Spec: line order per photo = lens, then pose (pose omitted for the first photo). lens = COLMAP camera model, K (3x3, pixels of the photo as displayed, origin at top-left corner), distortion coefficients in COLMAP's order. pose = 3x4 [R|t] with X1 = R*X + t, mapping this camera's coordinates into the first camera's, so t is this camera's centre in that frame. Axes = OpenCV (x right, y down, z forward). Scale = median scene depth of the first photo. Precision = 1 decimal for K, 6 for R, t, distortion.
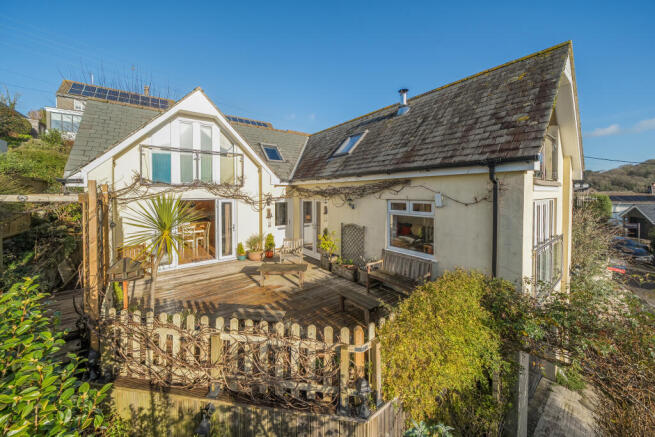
lens RADIAL K [[229.1, 0, 326.9], [0, 229.1, 196.7], [0, 0, 1]] dist [0.000168, 0.000000]
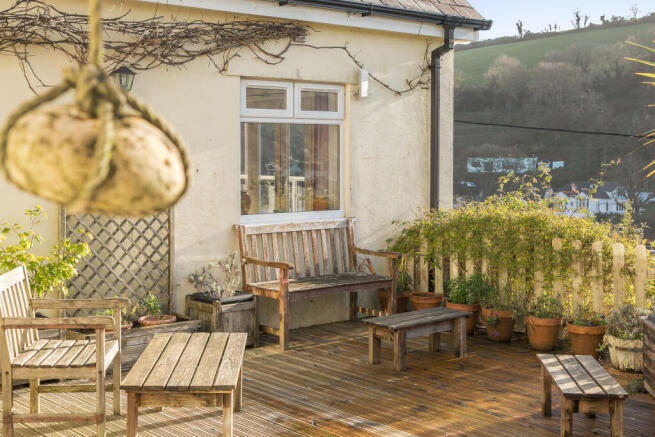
lens RADIAL K [[898.5, 0, 327.5], [0, 898.5, 218.5], [0, 0, 1]] dist [-0.001035, -0.014503]
pose [[-0.037727, -0.061912, 0.997368, -1.166273], [0.021655, 0.997794, 0.062757, 0.152561], [-0.999053, 0.023966, -0.036303, 1.011572]]
